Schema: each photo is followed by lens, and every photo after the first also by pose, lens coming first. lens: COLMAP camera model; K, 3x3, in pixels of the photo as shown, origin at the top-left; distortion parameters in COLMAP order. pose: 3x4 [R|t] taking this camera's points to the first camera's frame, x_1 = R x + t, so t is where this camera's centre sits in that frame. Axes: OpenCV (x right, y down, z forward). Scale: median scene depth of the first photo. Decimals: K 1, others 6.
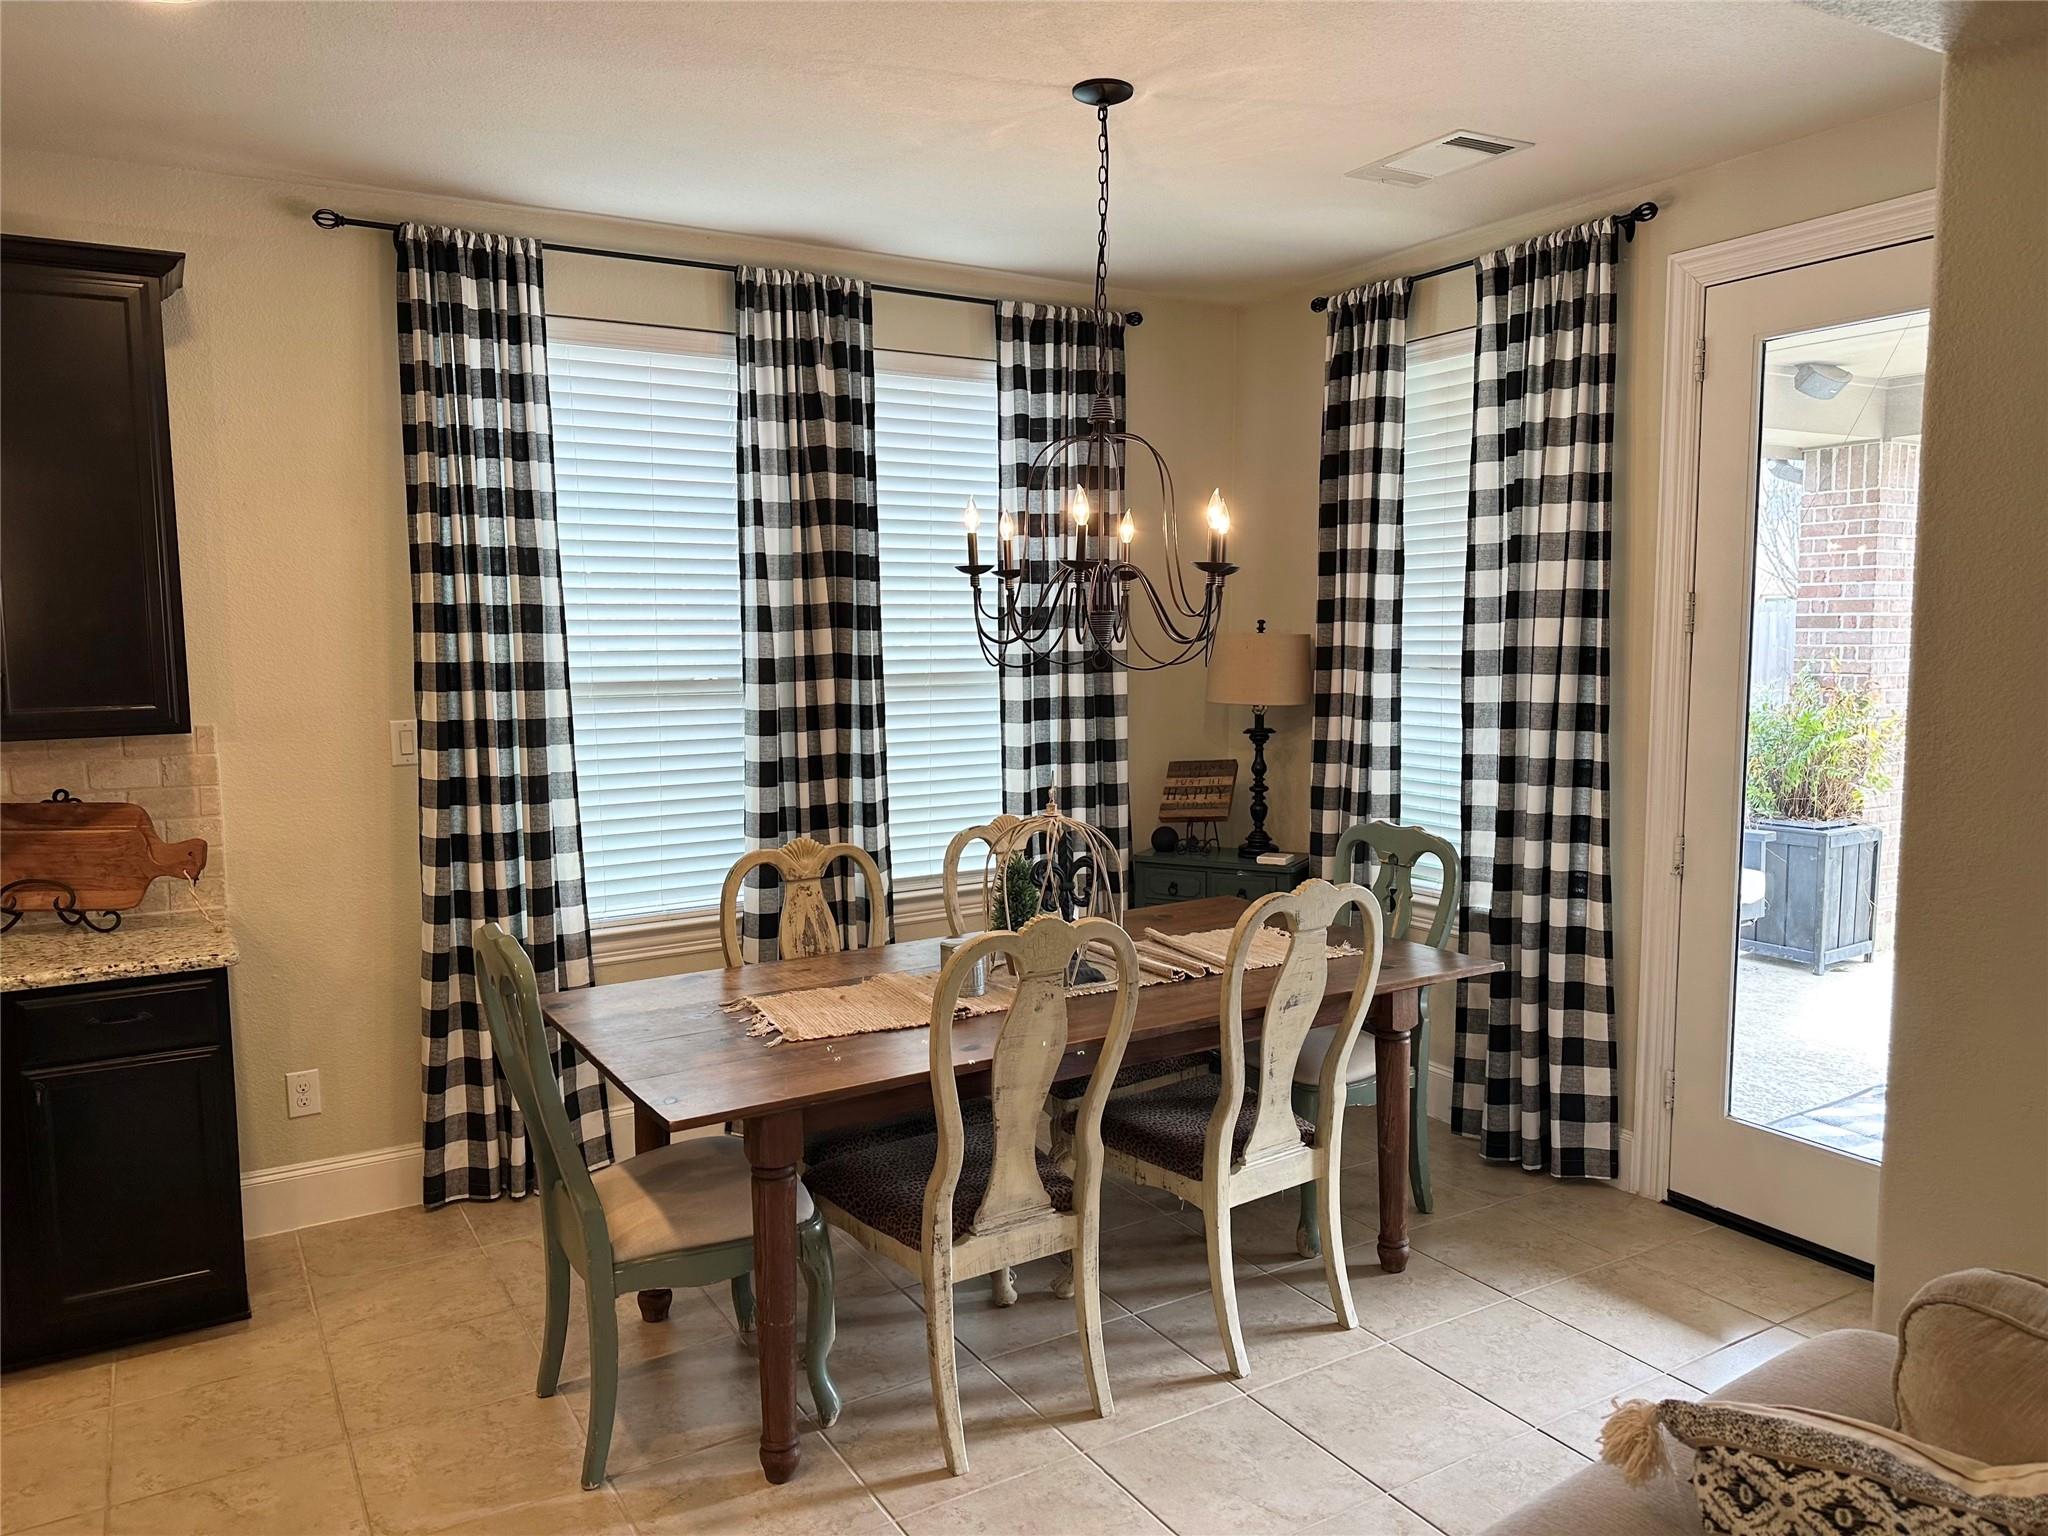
lens RADIAL K [[1428.0, 0, 1024.0], [0, 1428.0, 768.0], [0, 0, 1]] dist [0.133359, -0.215801]
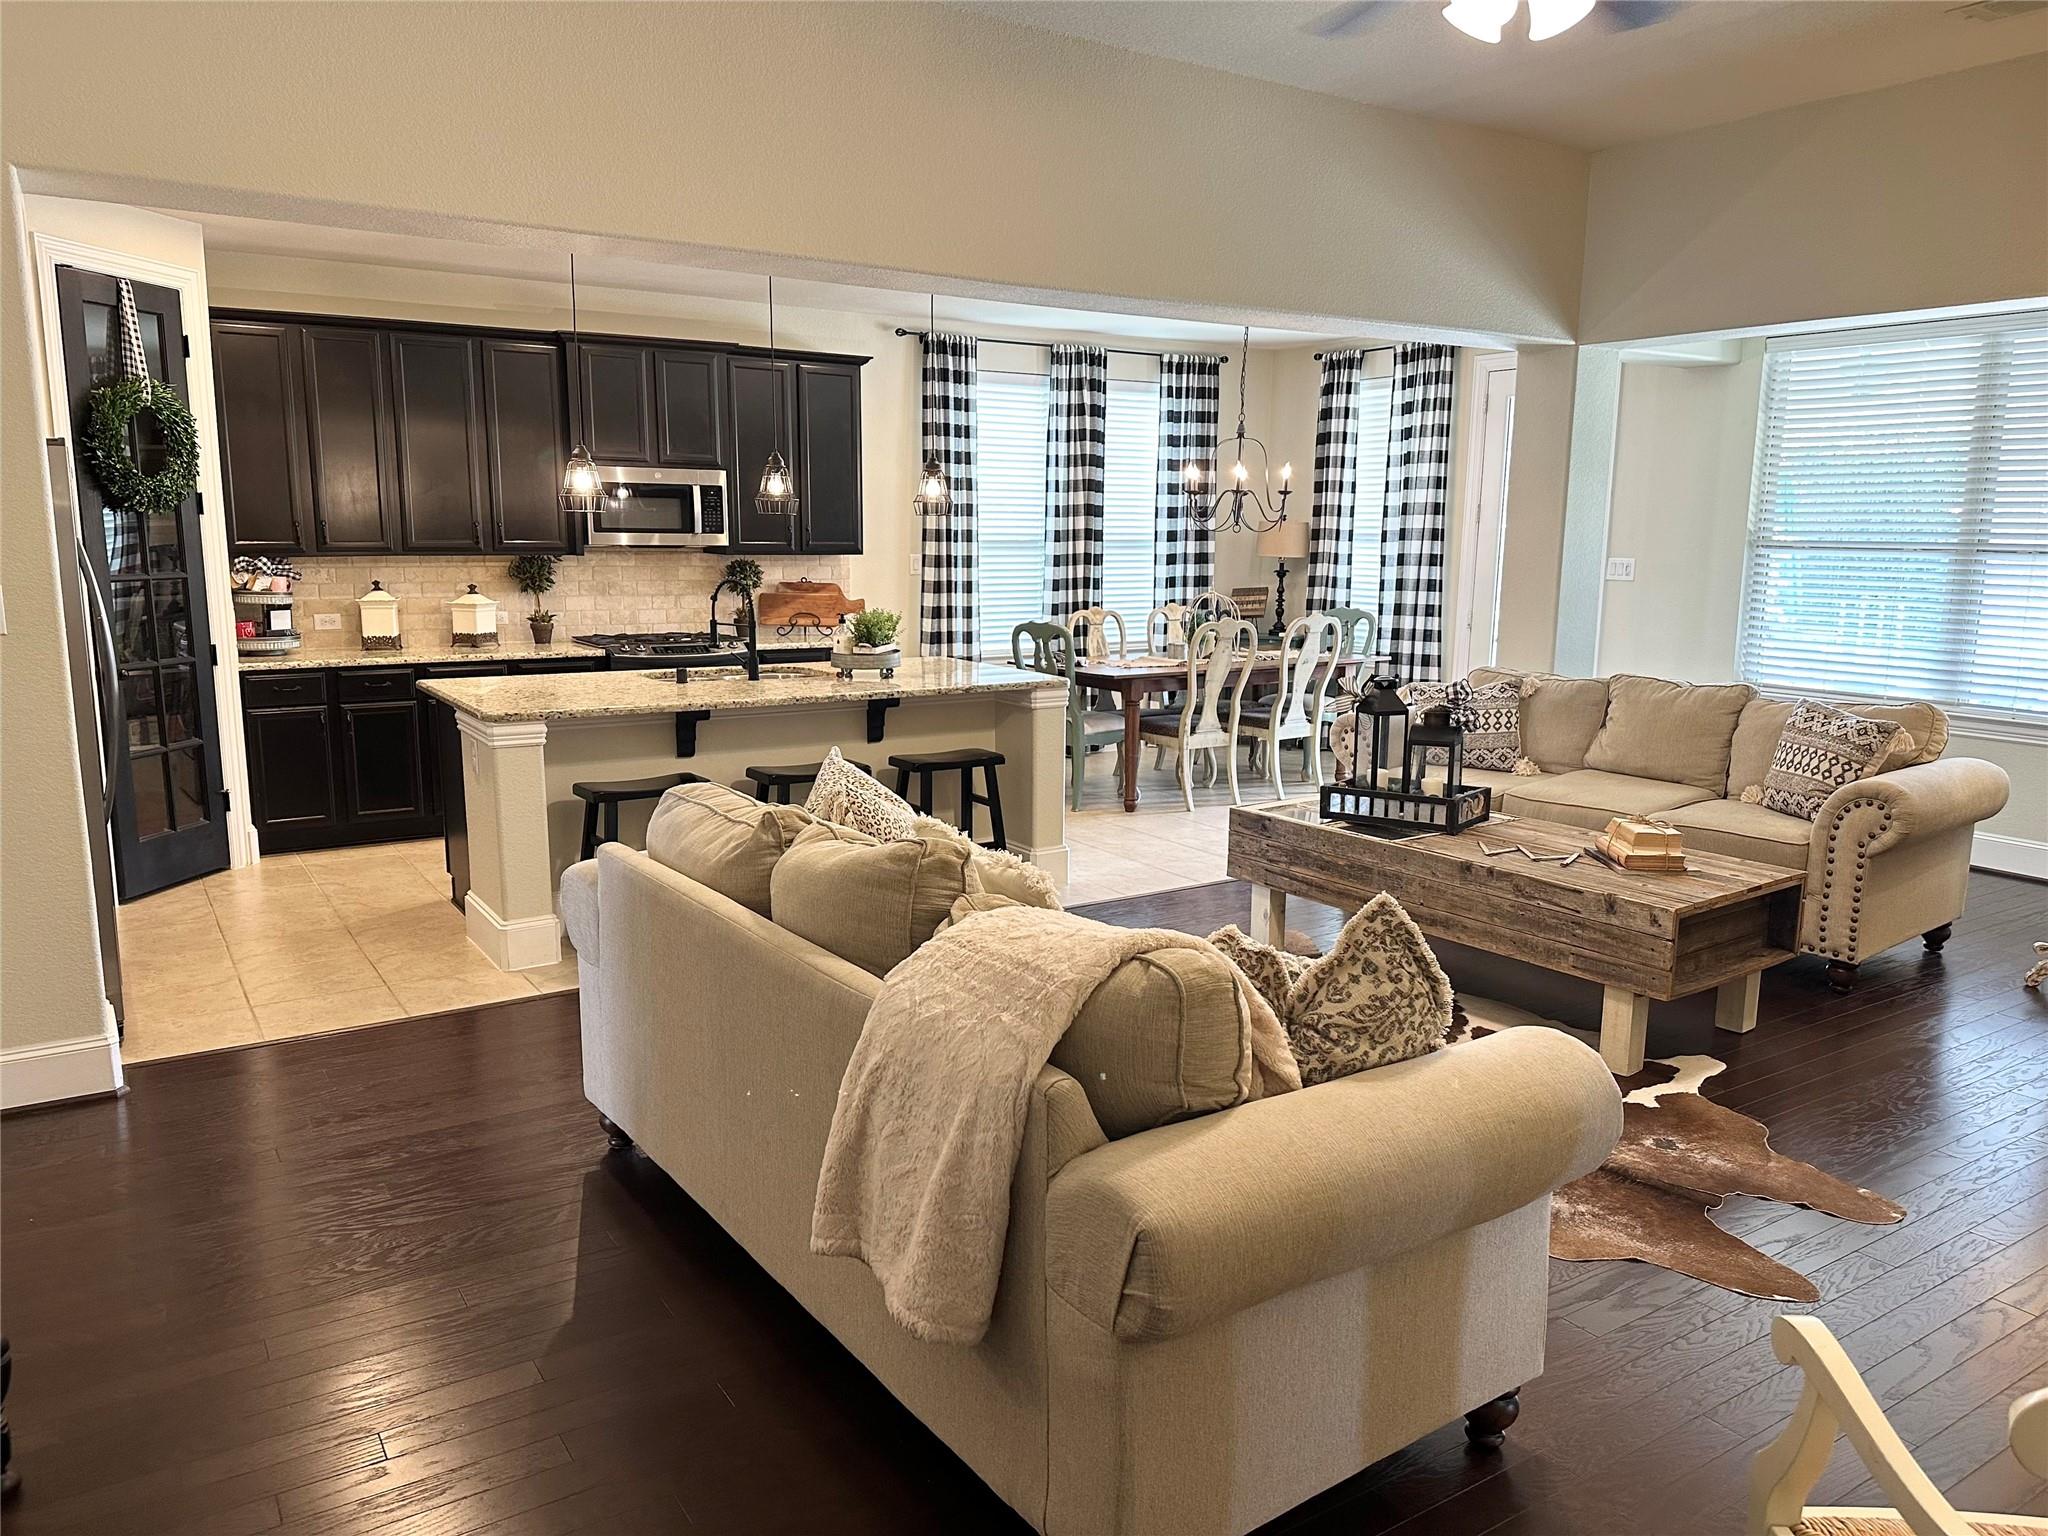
lens RADIAL K [[1424.7, 0, 1014.0], [0, 1424.7, 775.0], [0, 0, 1]] dist [0.140968, -0.201993]
pose [[0.999311, 0.010679, 0.035536, -0.312330], [-0.013263, 0.997222, 0.073295, 0.130444], [-0.034654, -0.073716, 0.996677, -1.133801]]
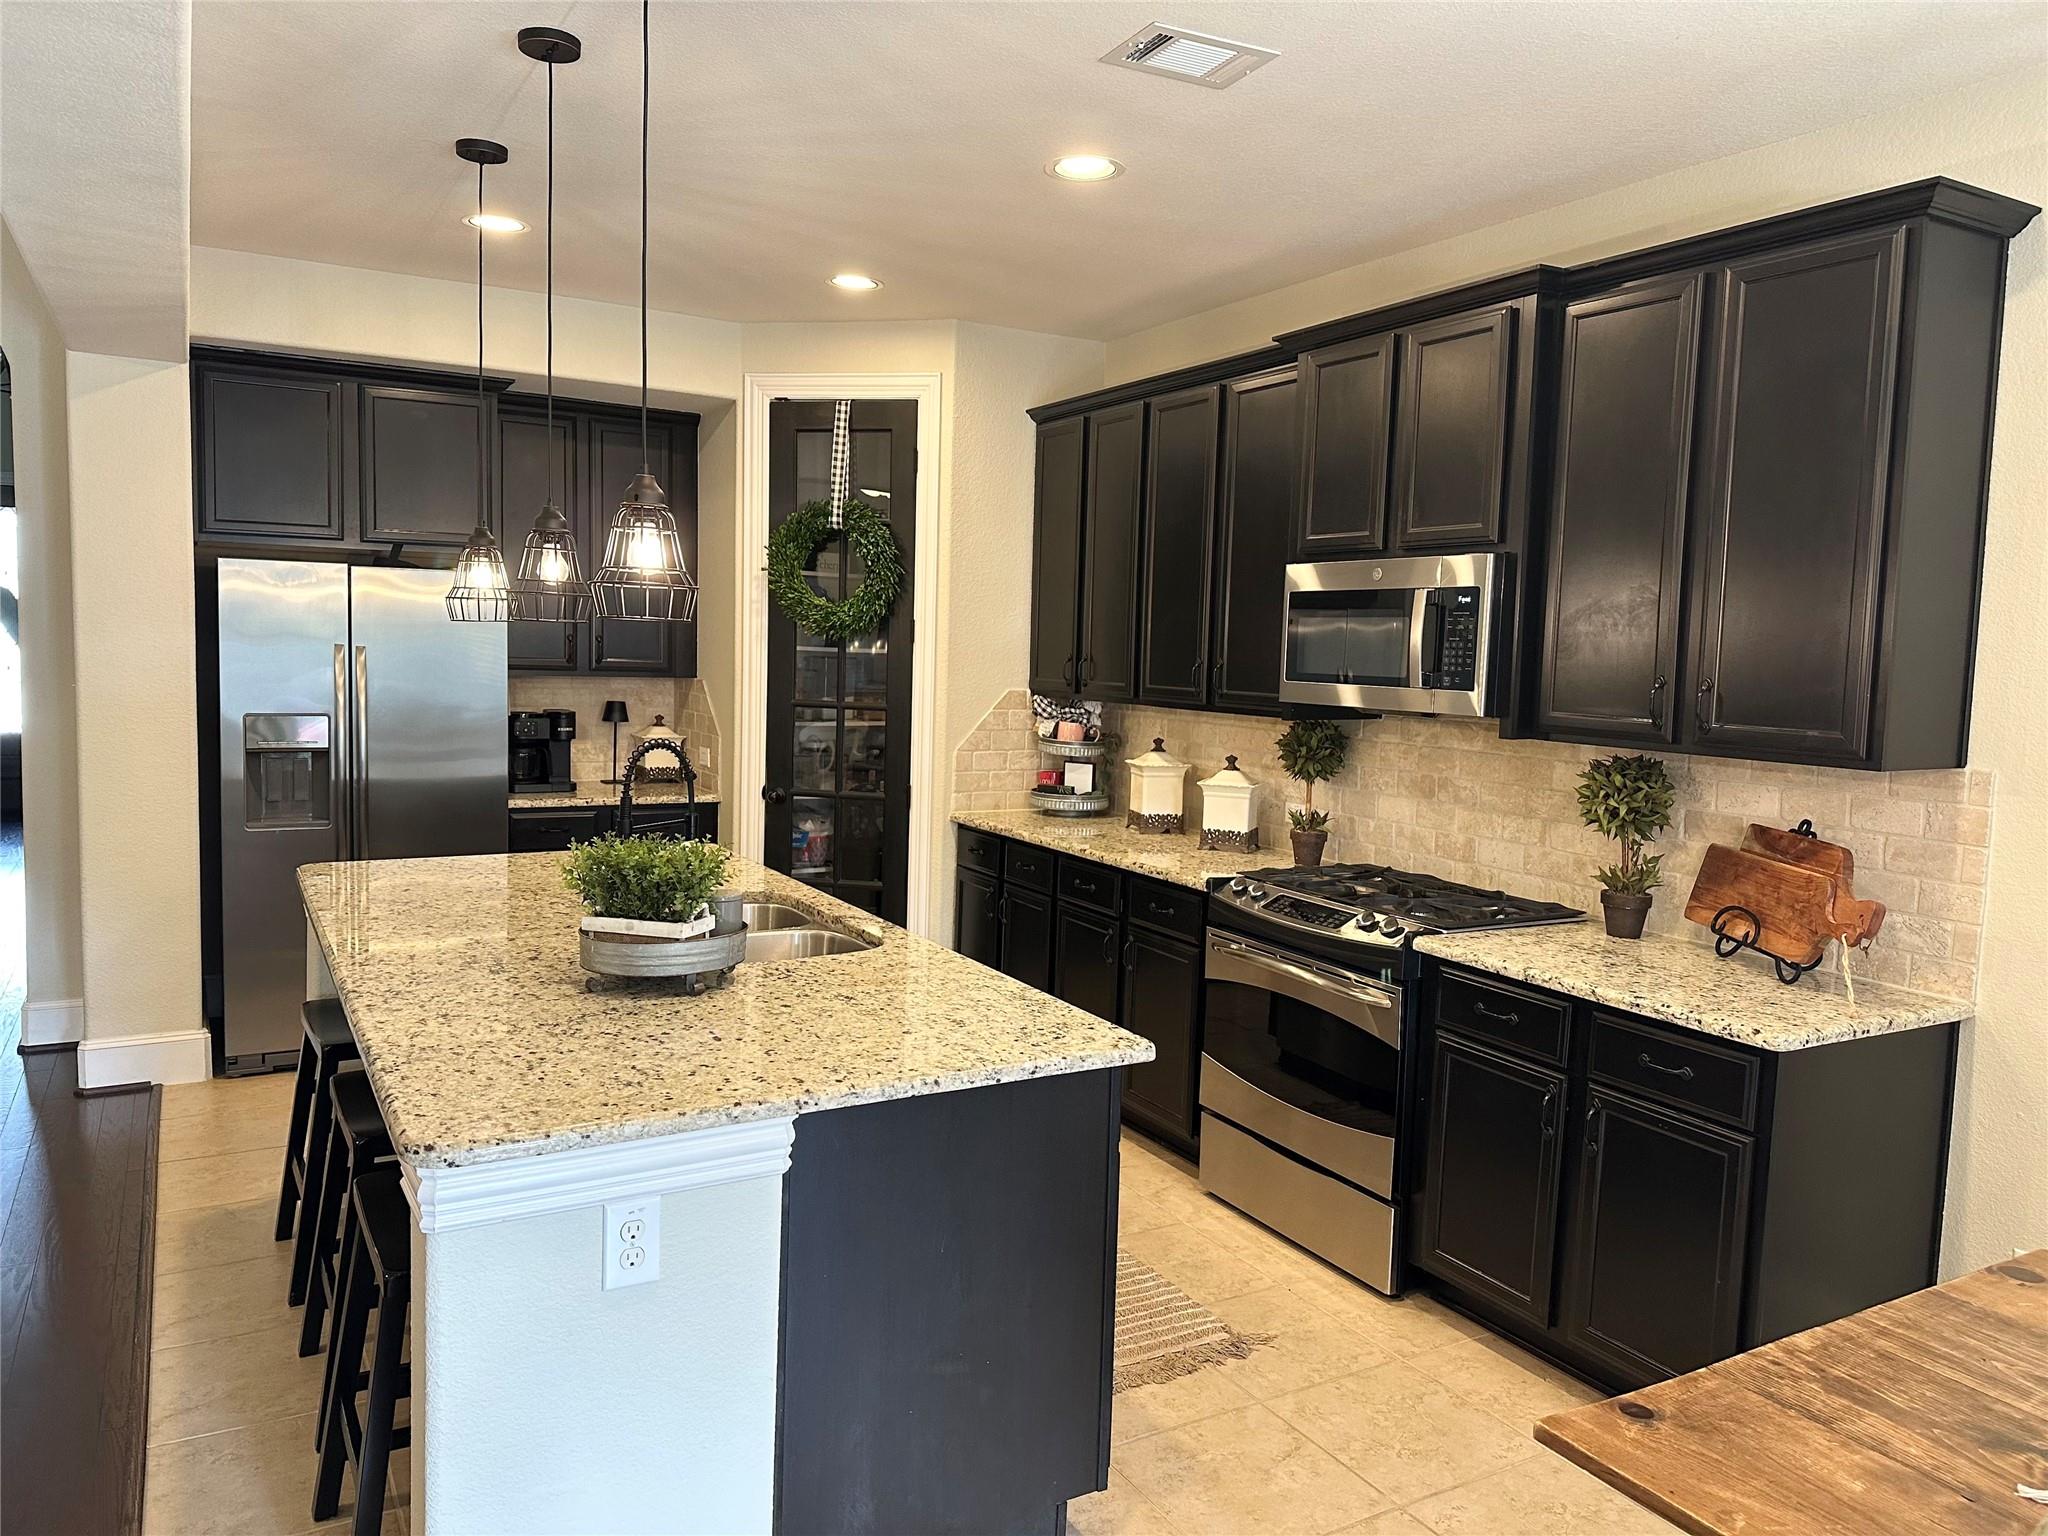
lens RADIAL K [[1424.7, 0, 1014.0], [0, 1424.7, 775.0], [0, 0, 1]] dist [0.140968, -0.201993]
pose [[-0.052687, 0.102172, -0.993371, 0.208380], [-0.127103, 0.985975, 0.108153, -0.038734], [0.990489, 0.131959, -0.038961, 0.439009]]
